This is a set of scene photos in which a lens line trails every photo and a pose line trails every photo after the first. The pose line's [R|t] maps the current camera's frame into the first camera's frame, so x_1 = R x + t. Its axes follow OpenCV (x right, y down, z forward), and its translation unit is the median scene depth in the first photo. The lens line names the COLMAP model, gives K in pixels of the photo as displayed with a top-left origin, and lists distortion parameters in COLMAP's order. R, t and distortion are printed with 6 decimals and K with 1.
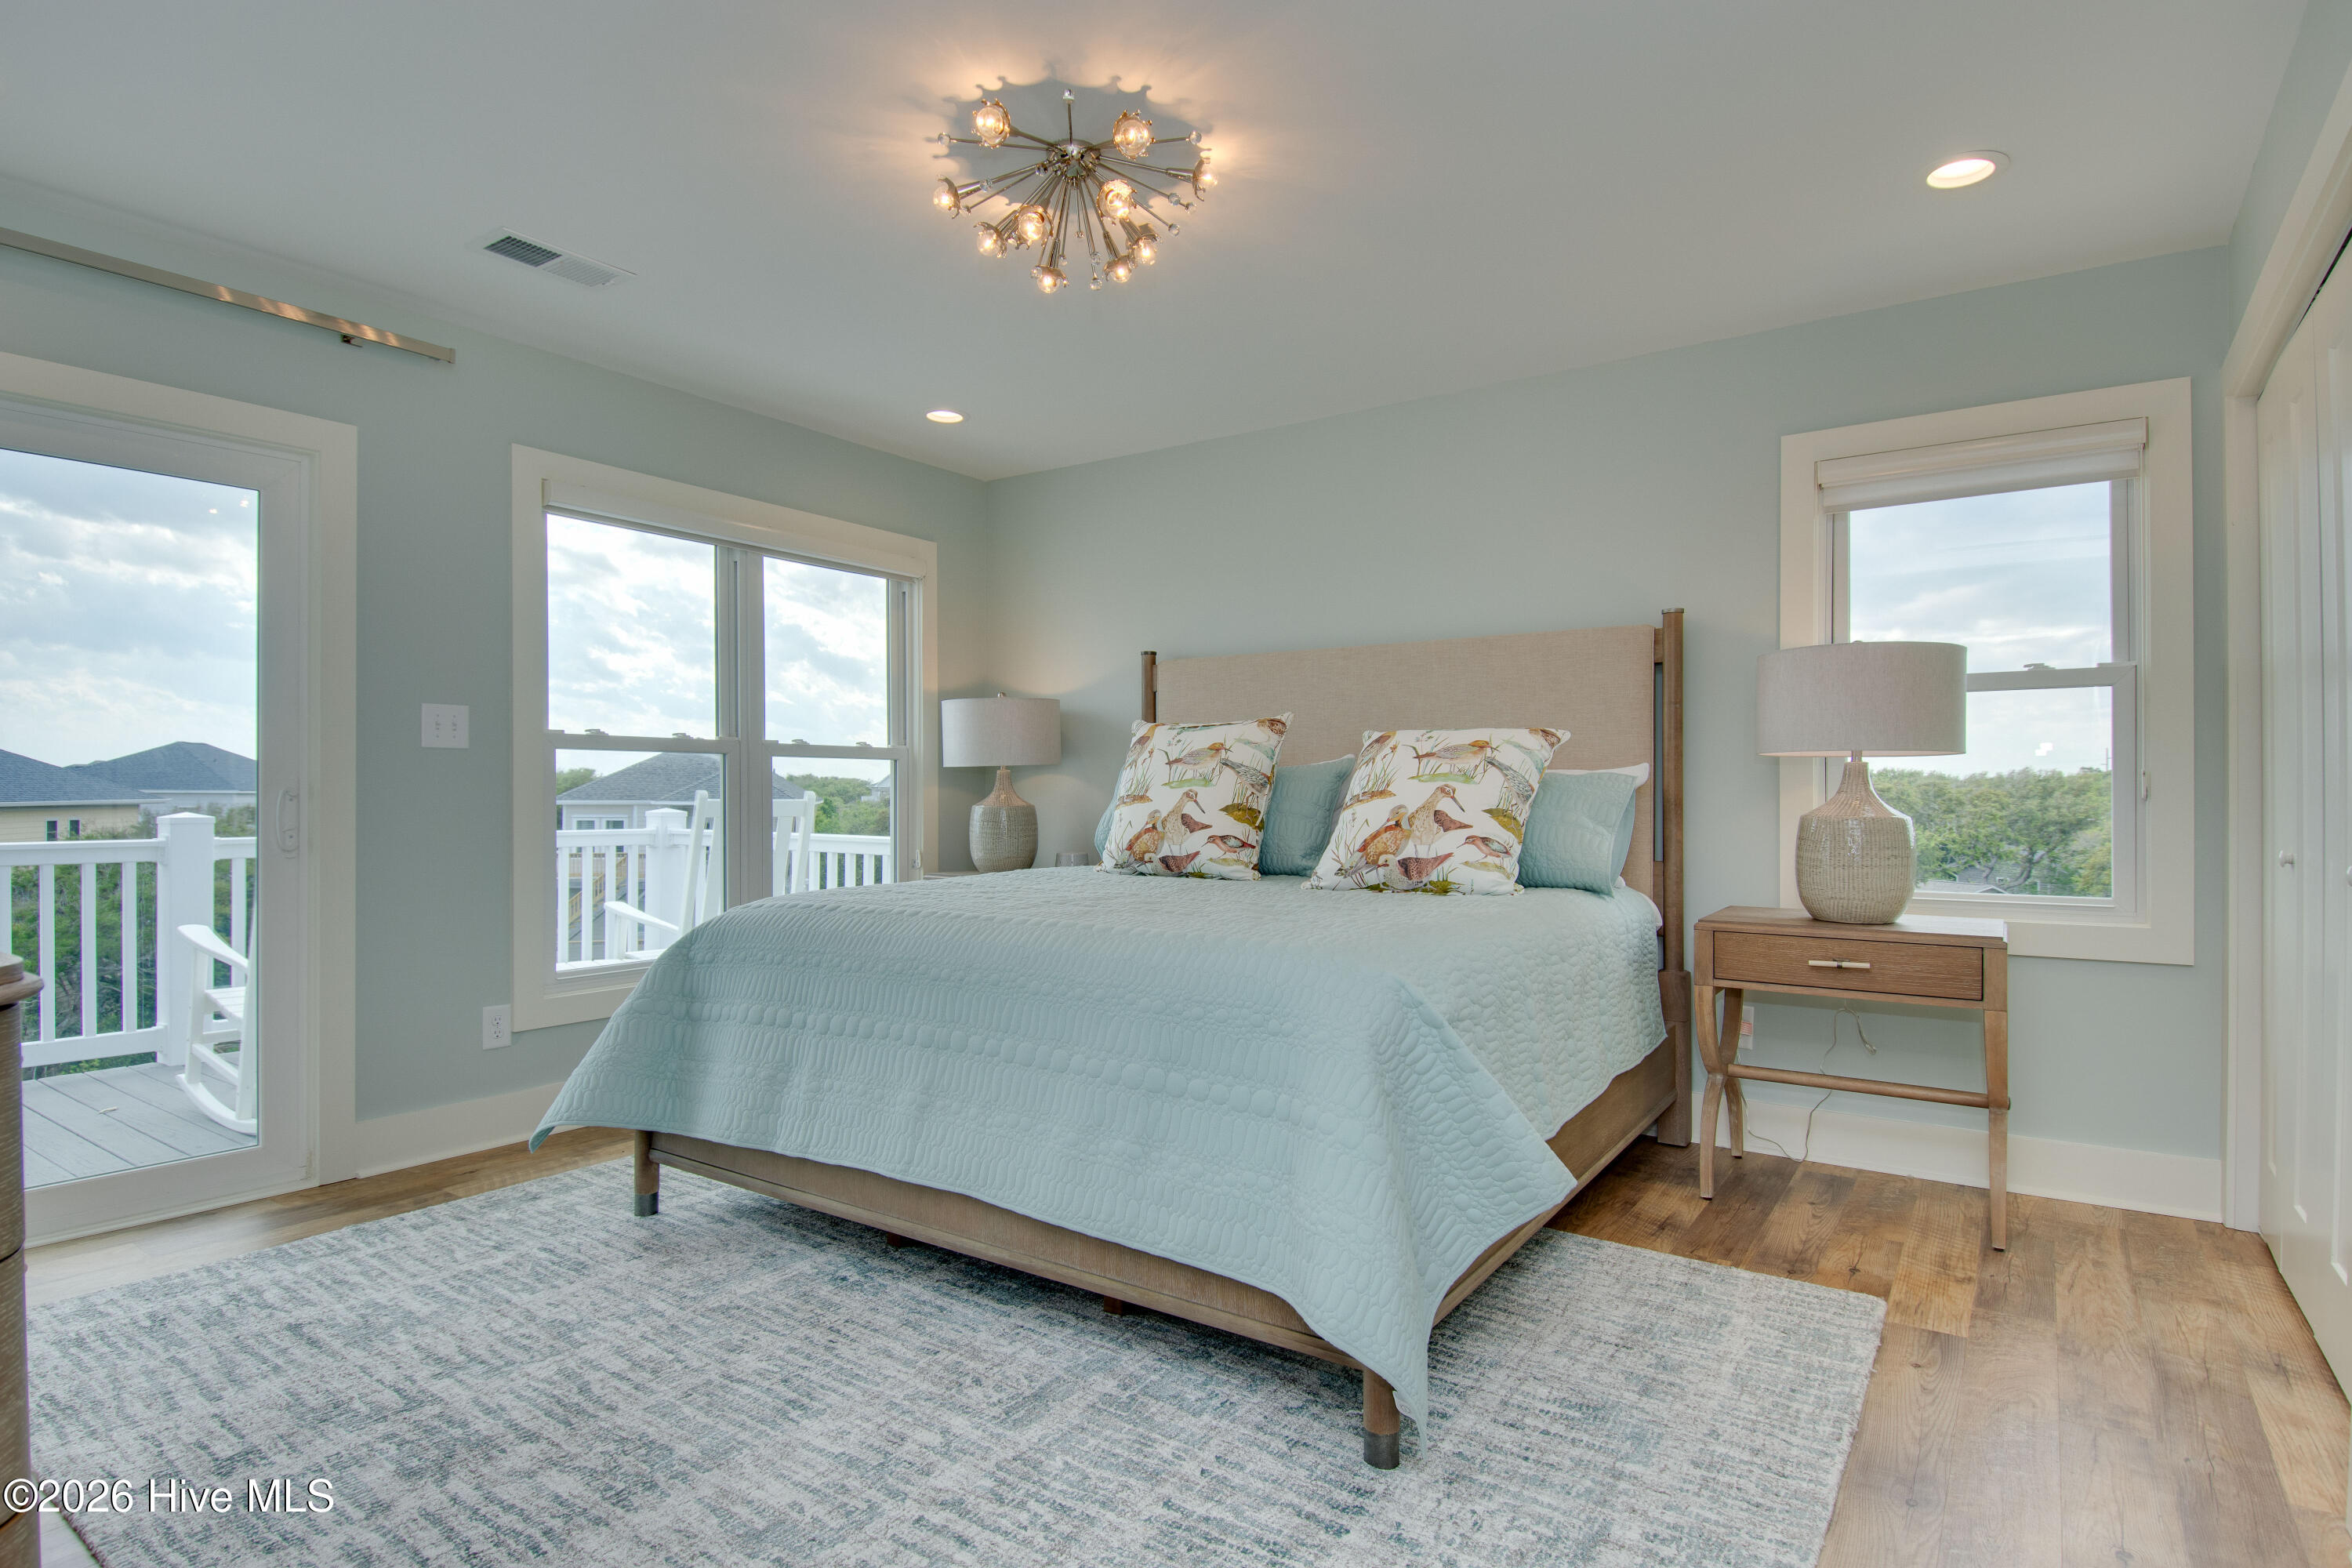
lens RADIAL K [[1245.2, 0, 1191.5], [0, 1245.2, 779.2], [0, 0, 1]] dist [0.031859, -0.039485]
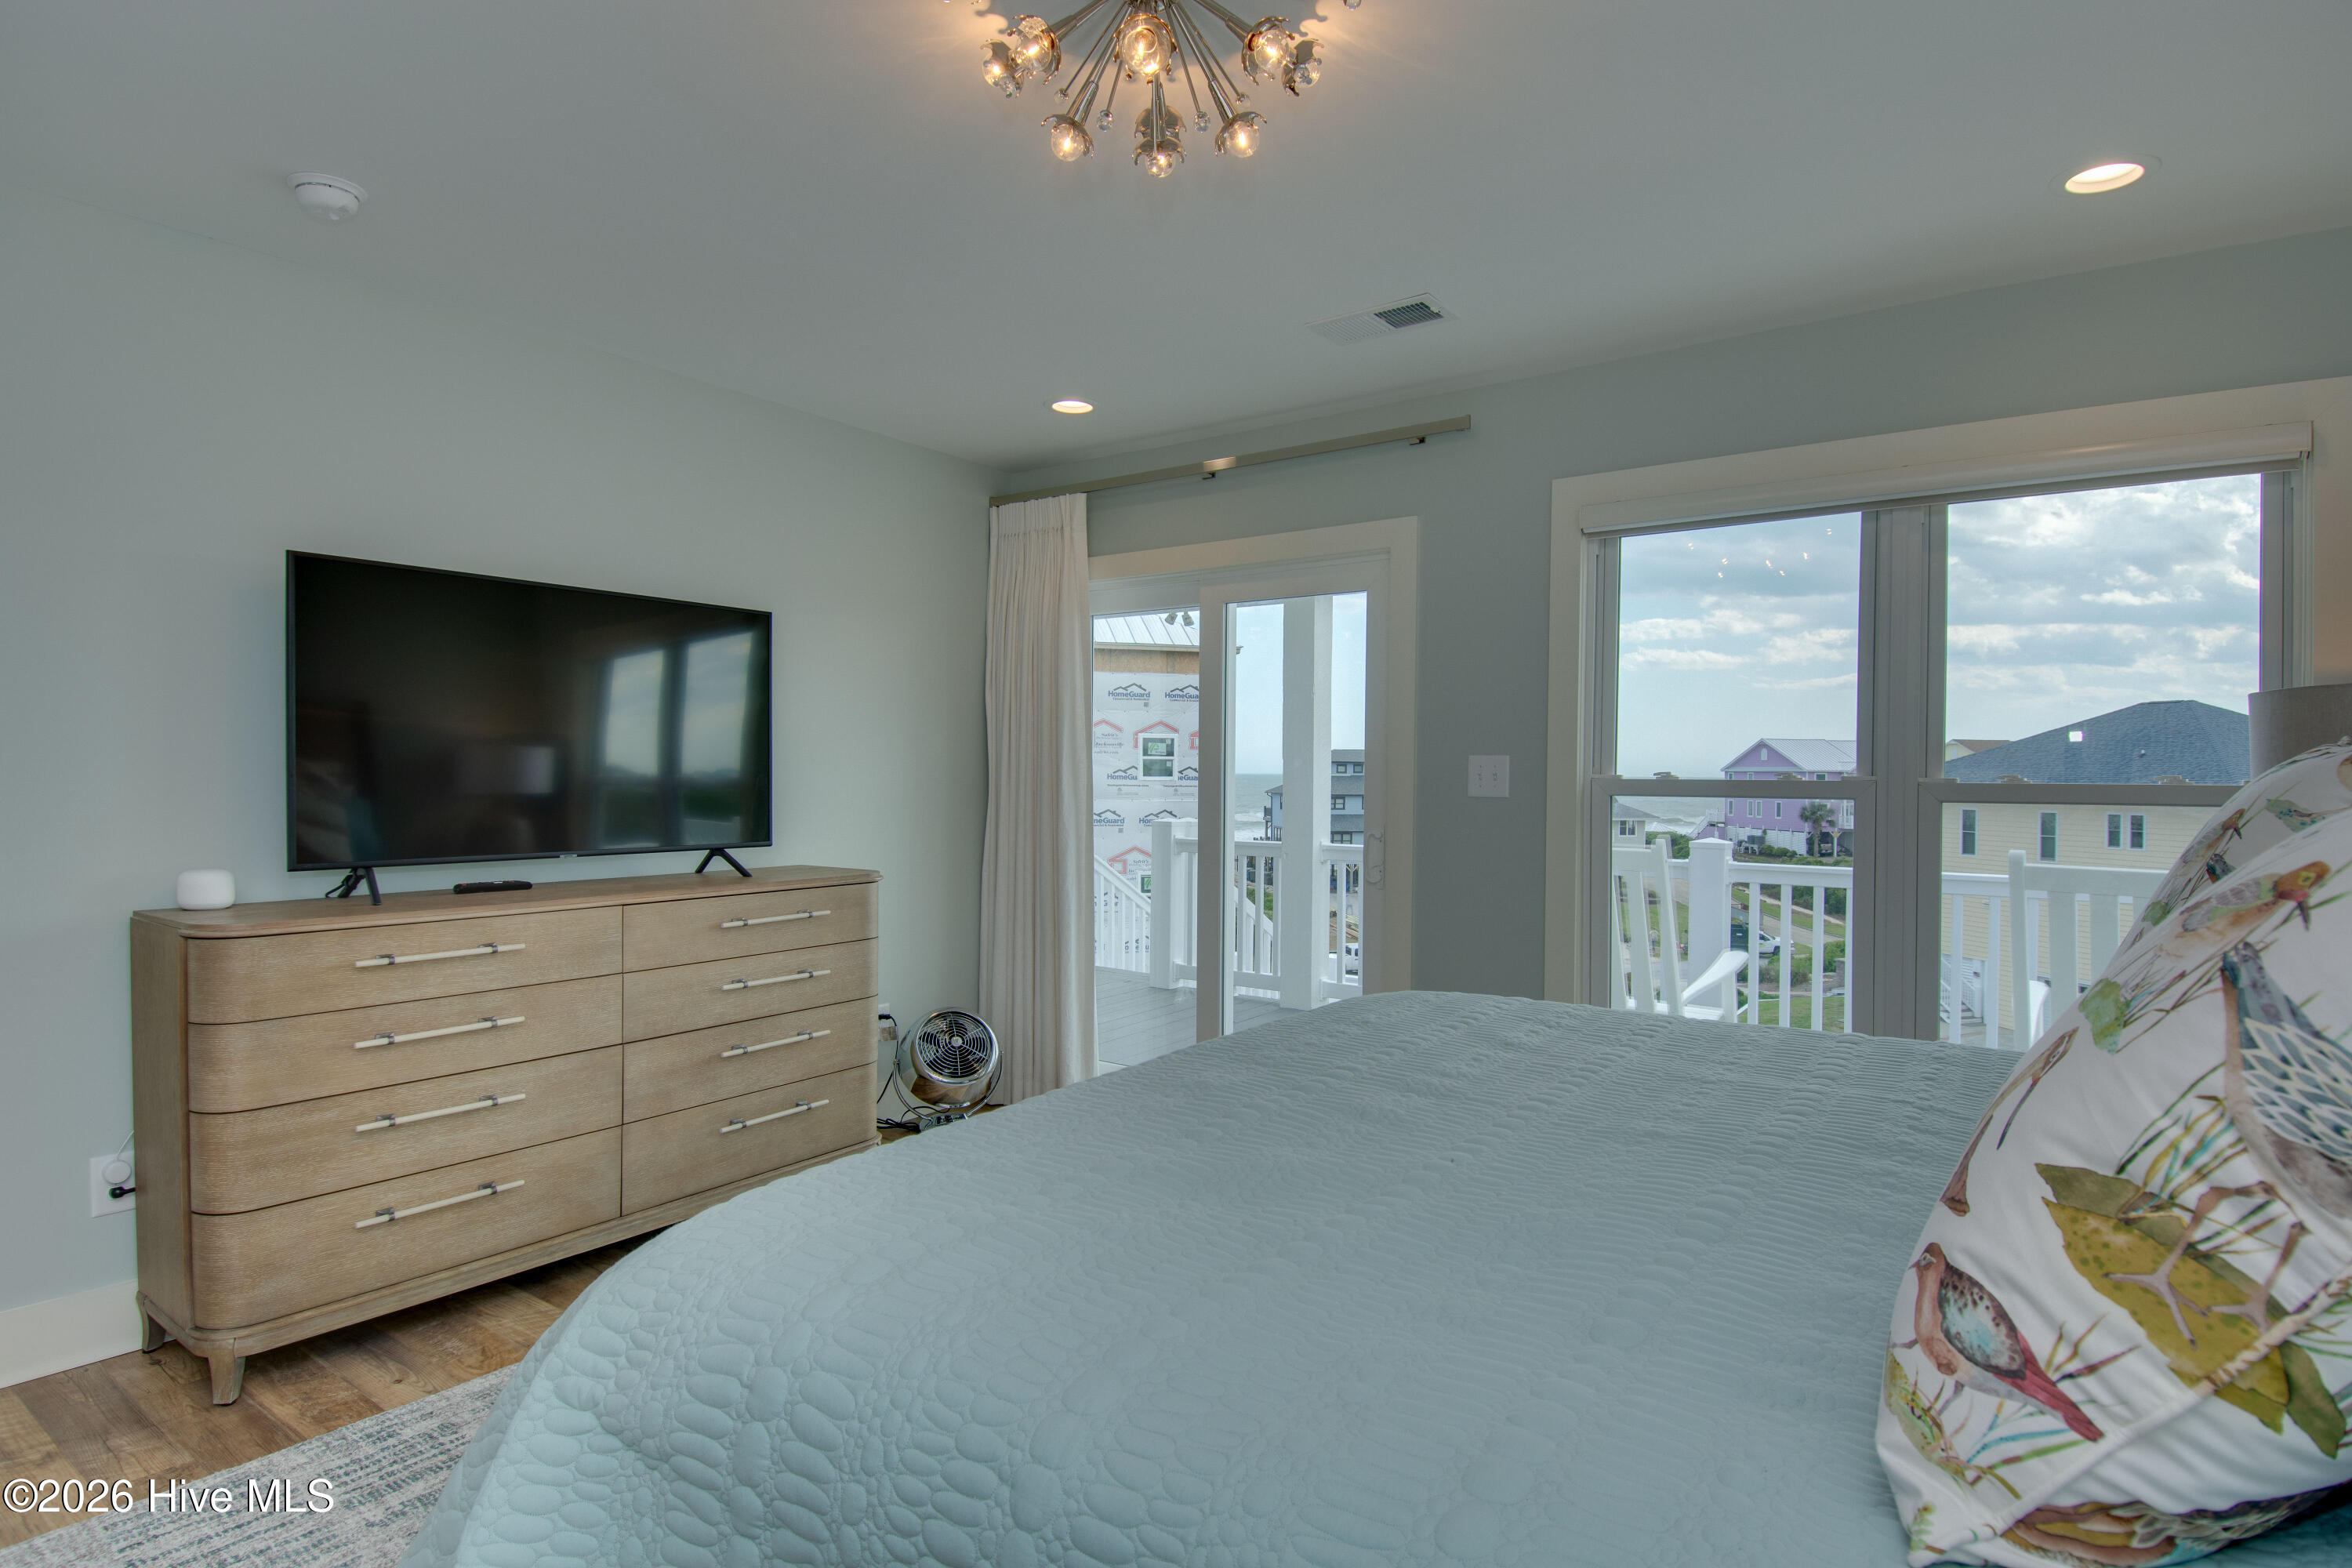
lens RADIAL K [[1245.2, 0, 1169.6], [0, 1245.2, 781.9], [0, 0, 1]] dist [0.031859, -0.039485]
pose [[-0.049451, 0.008879, -0.998737, 0.458303], [0.008344, 0.999929, 0.008477, -0.049318], [0.998742, -0.007915, -0.049522, 0.798380]]
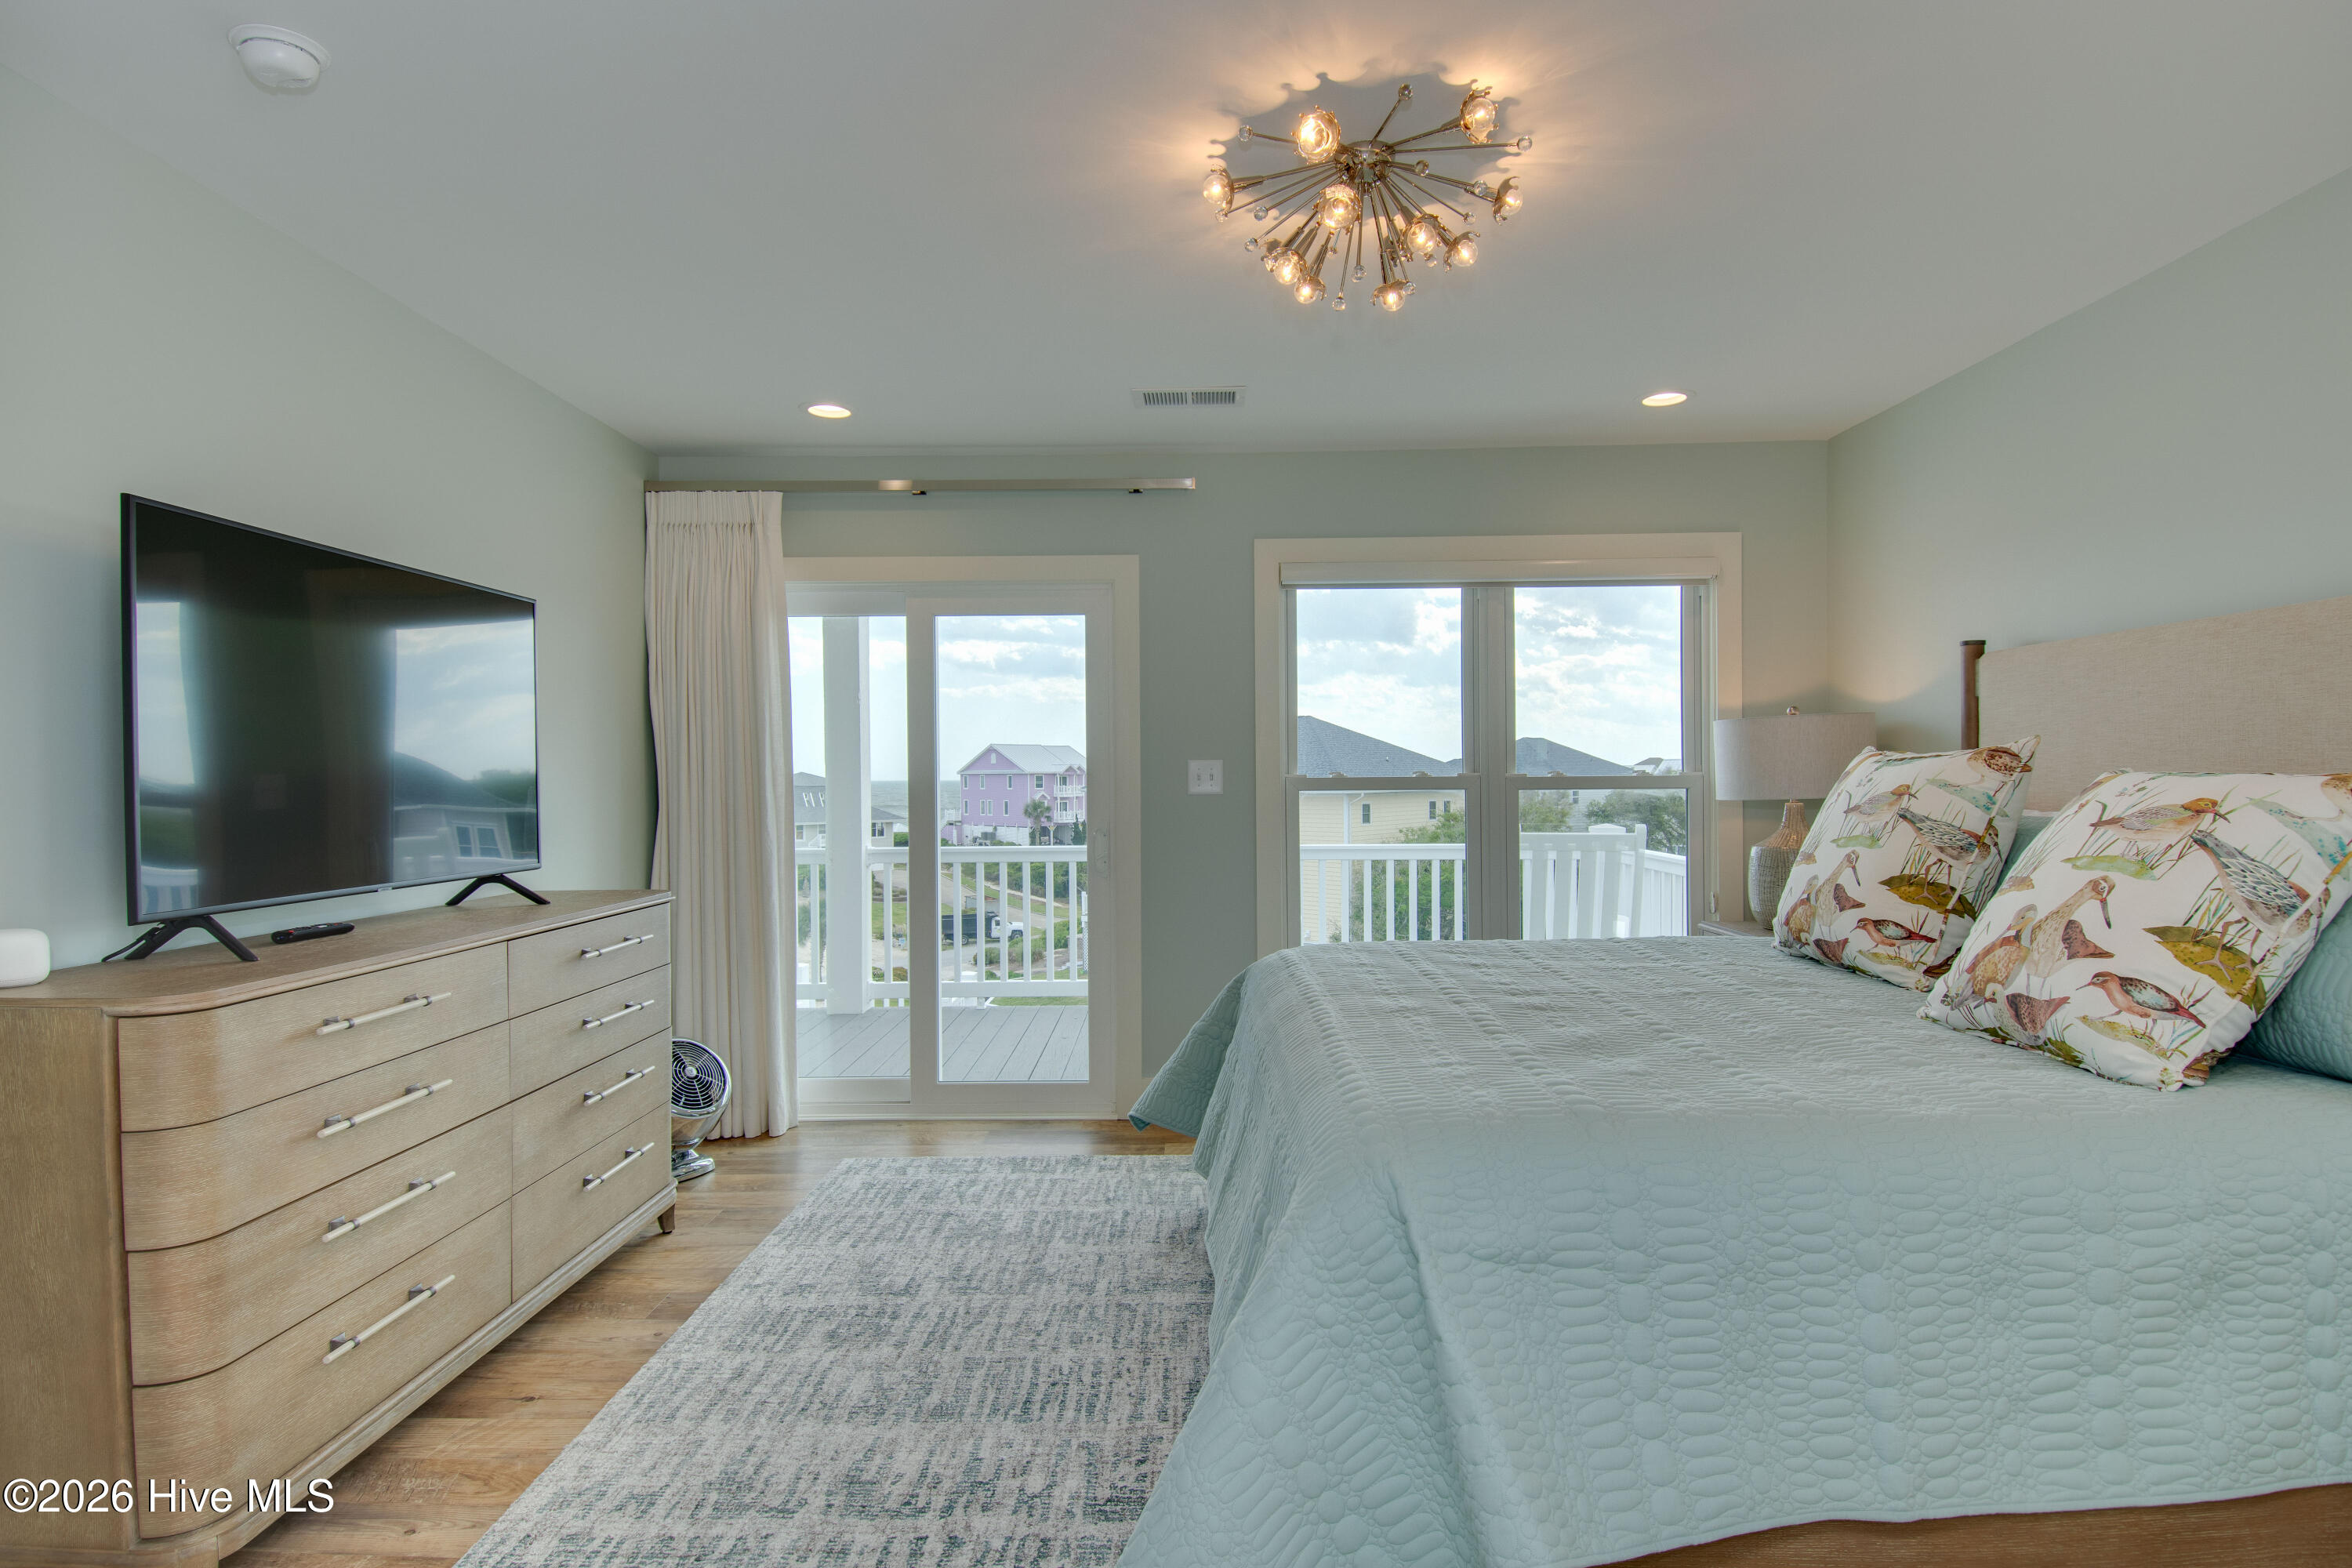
lens RADIAL K [[1245.2, 0, 1194.3], [0, 1245.2, 781.6], [0, 0, 1]] dist [0.031859, -0.039485]
pose [[0.540833, 0.000196, -0.841130, 0.456786], [0.019881, 0.999718, 0.013015, -0.055322], [0.840895, -0.023761, 0.540677, 0.318456]]
